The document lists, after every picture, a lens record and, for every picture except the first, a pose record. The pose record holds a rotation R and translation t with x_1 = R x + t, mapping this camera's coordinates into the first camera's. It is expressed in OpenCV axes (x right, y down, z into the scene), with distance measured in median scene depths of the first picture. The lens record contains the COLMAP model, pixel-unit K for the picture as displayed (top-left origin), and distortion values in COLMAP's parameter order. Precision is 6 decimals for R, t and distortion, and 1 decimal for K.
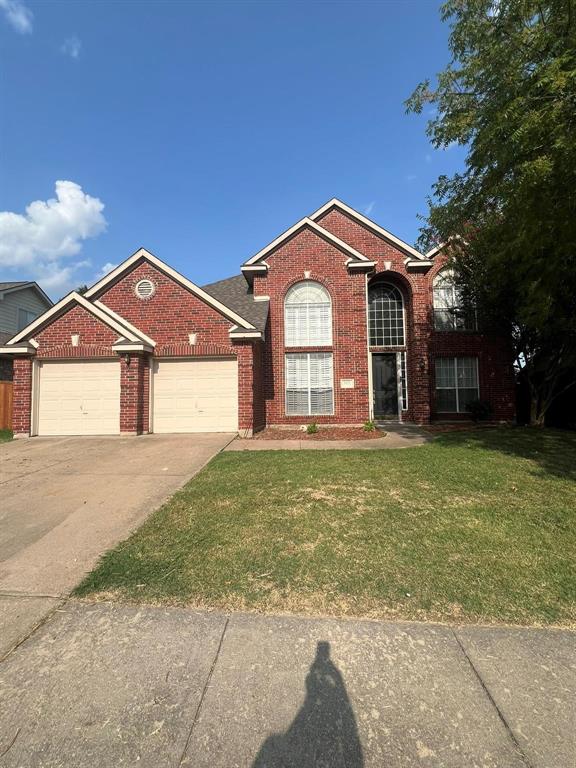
lens RADIAL K [[352.5, 0, 289.3], [0, 352.5, 385.7], [0, 0, 1]] dist [-0.001339, -0.000073]
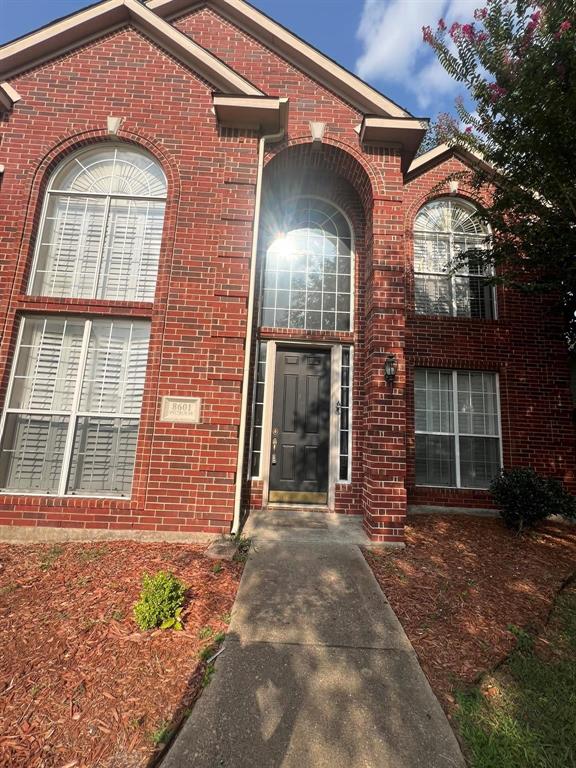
lens RADIAL K [[308.5, 0, 286.6], [0, 308.5, 382.1], [0, 0, 1]] dist [0.000690, 0.000682]
pose [[0.995812, 0.070537, 0.058171, 0.232670], [-0.065546, 0.994337, -0.083656, -0.013254], [-0.063743, 0.079493, 0.994795, 0.636987]]
